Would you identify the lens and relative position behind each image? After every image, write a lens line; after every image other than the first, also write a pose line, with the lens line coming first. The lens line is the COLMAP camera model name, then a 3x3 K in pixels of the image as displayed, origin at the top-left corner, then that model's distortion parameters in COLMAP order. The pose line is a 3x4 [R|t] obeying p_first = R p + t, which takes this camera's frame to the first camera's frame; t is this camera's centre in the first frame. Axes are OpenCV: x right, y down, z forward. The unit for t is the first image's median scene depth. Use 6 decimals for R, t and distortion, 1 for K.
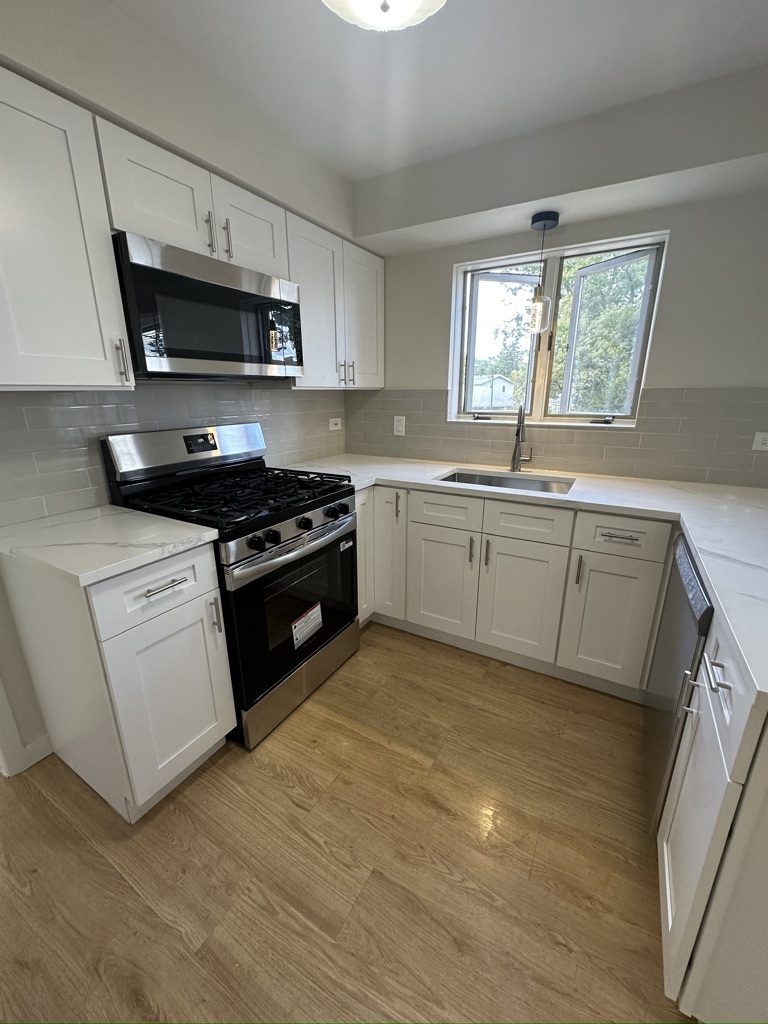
lens RADIAL K [[409.1, 0, 384.0], [0, 409.1, 512.0], [0, 0, 1]] dist [-0.003988, 0.000667]
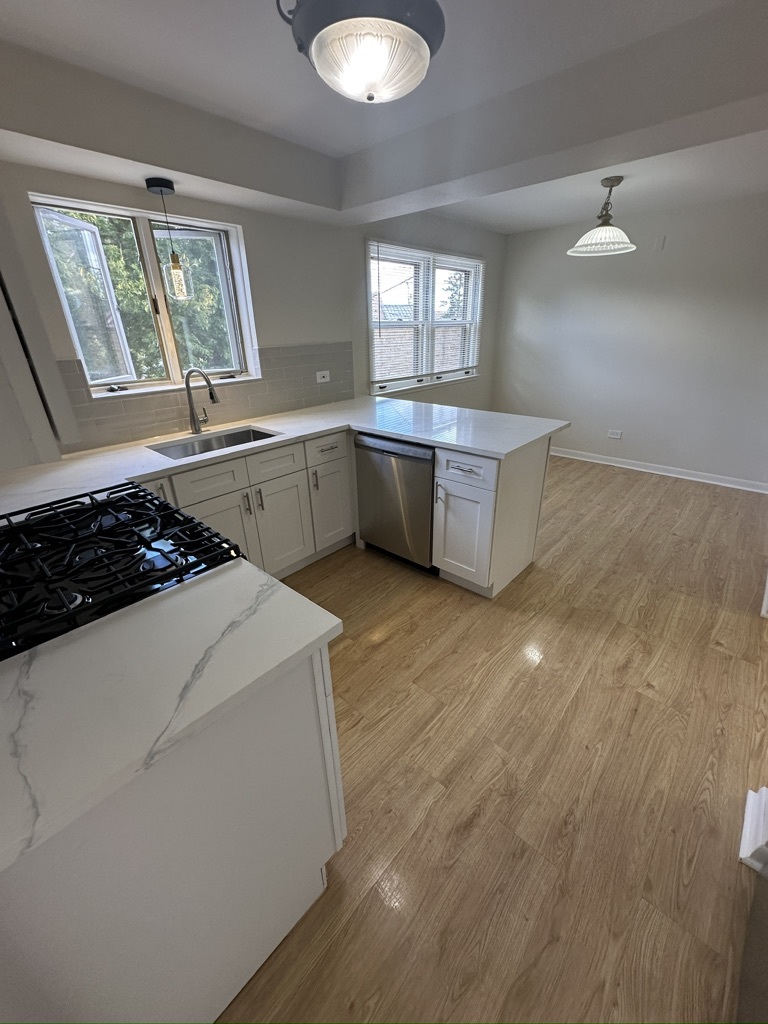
lens RADIAL K [[409.1, 0, 384.0], [0, 409.1, 512.0], [0, 0, 1]] dist [-0.003988, 0.000667]
pose [[0.209313, -0.408092, 0.888622, -0.766163], [0.293336, 0.893104, 0.341055, -0.173456], [-0.932814, 0.189278, 0.306647, 0.329558]]
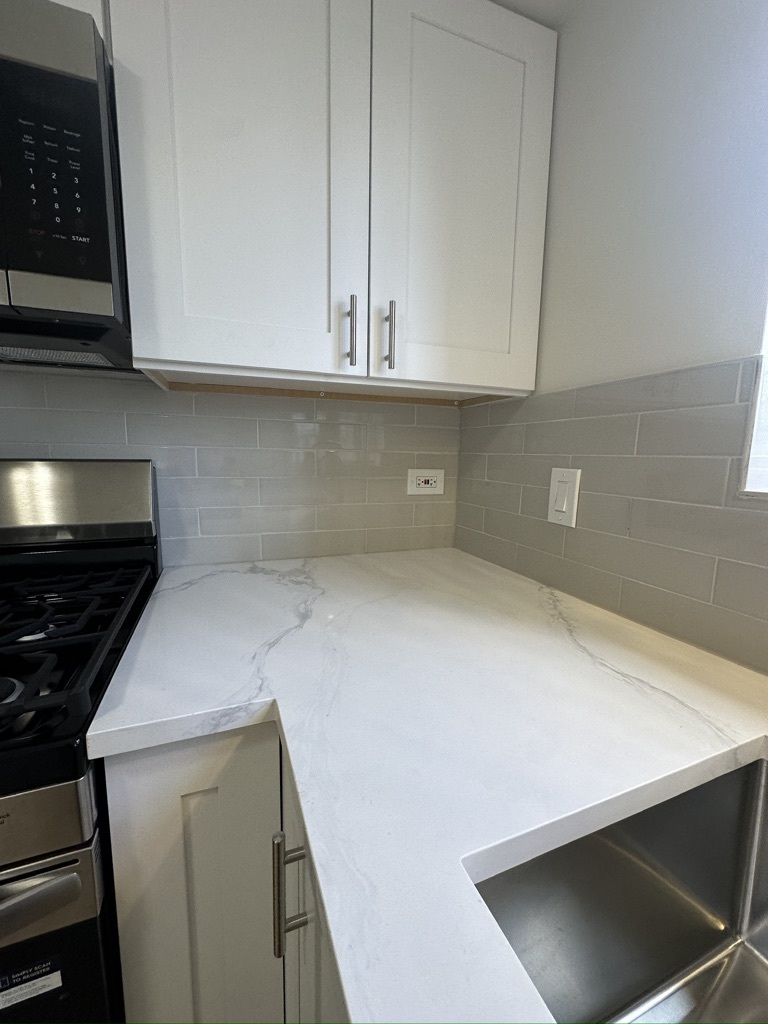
lens RADIAL K [[409.1, 0, 384.0], [0, 409.1, 512.0], [0, 0, 1]] dist [-0.003988, 0.000667]
pose [[0.783473, 0.101130, -0.613142, 0.189913], [-0.191917, 0.977814, -0.083953, -0.209737], [0.591048, 0.183447, 0.785499, 0.965627]]
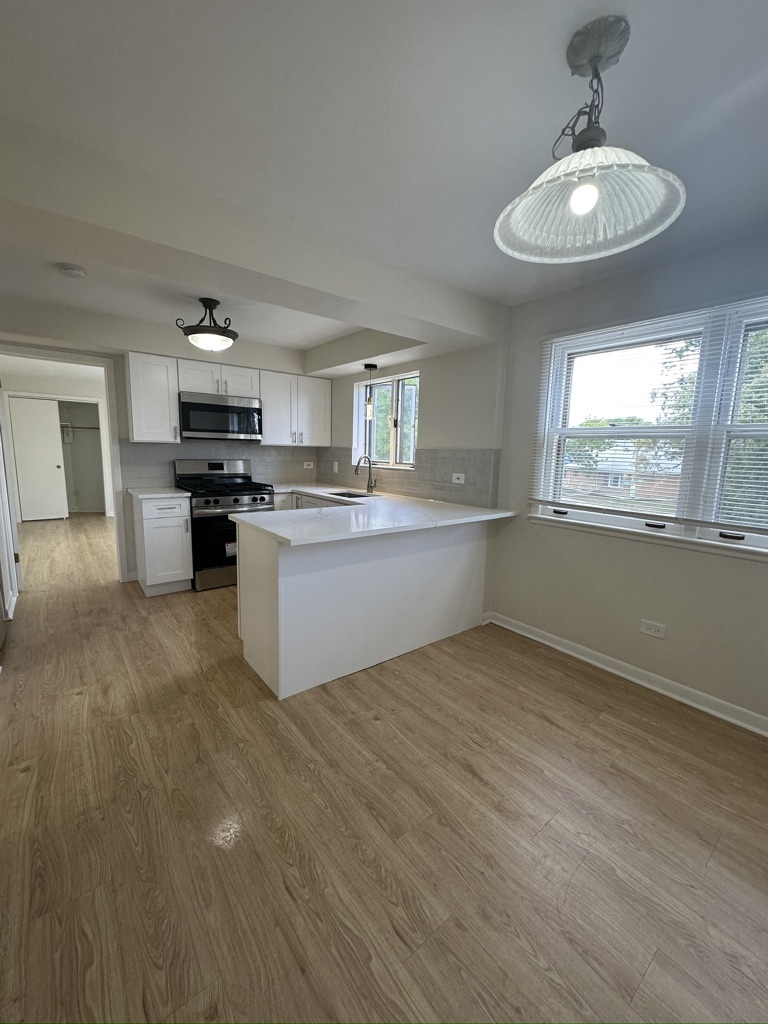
lens RADIAL K [[409.1, 0, 384.0], [0, 409.1, 512.0], [0, 0, 1]] dist [-0.003988, 0.000667]
pose [[0.929571, 0.082157, -0.359373, 1.295436], [-0.131798, 0.984484, -0.115850, 0.228695], [0.344279, 0.155055, 0.925975, -0.773050]]
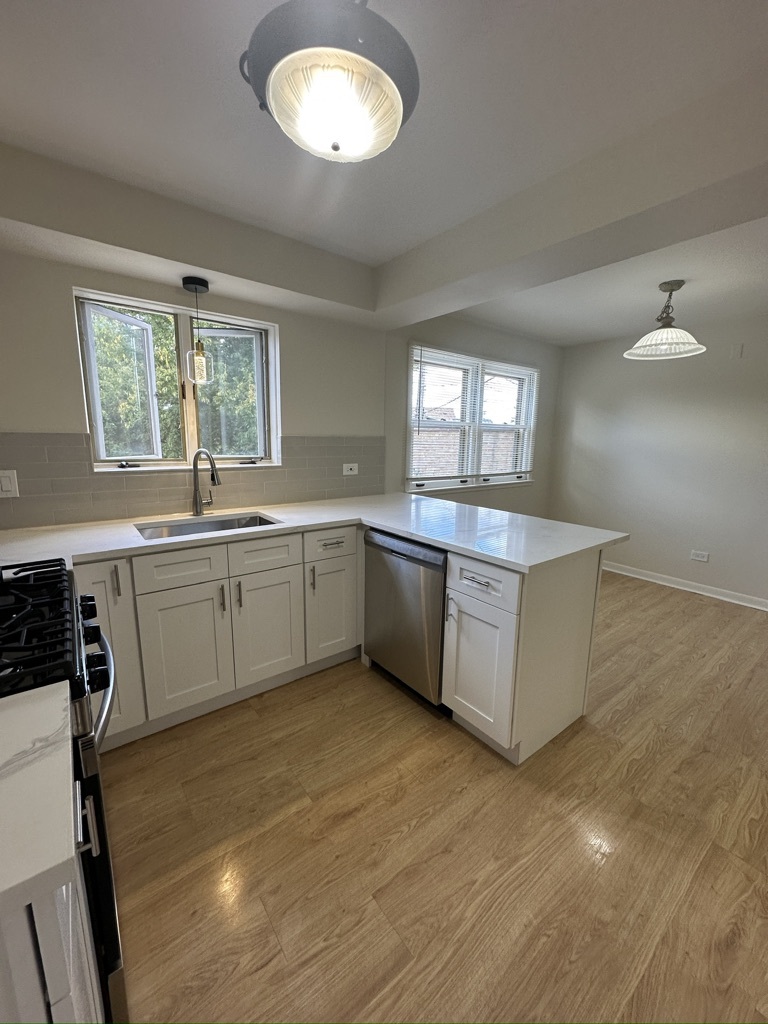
lens RADIAL K [[409.1, 0, 384.0], [0, 409.1, 512.0], [0, 0, 1]] dist [-0.003988, 0.000667]
pose [[0.378154, -0.159936, 0.911822, -0.525855], [0.243021, 0.967569, 0.068928, -0.084435], [-0.893275, 0.195527, 0.404758, 0.240457]]
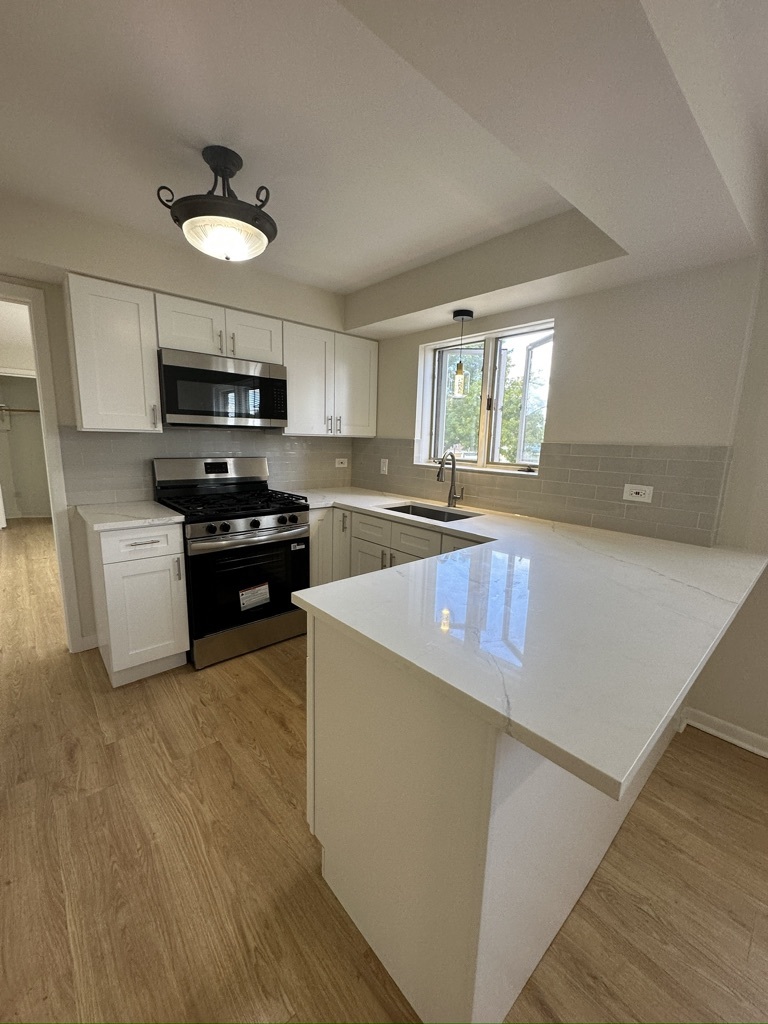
lens RADIAL K [[409.1, 0, 384.0], [0, 409.1, 512.0], [0, 0, 1]] dist [-0.003988, 0.000667]
pose [[0.950542, 0.084535, -0.298871, 0.623463], [-0.116809, 0.988903, -0.091797, 0.061936], [0.287794, 0.122167, 0.949868, -0.249440]]
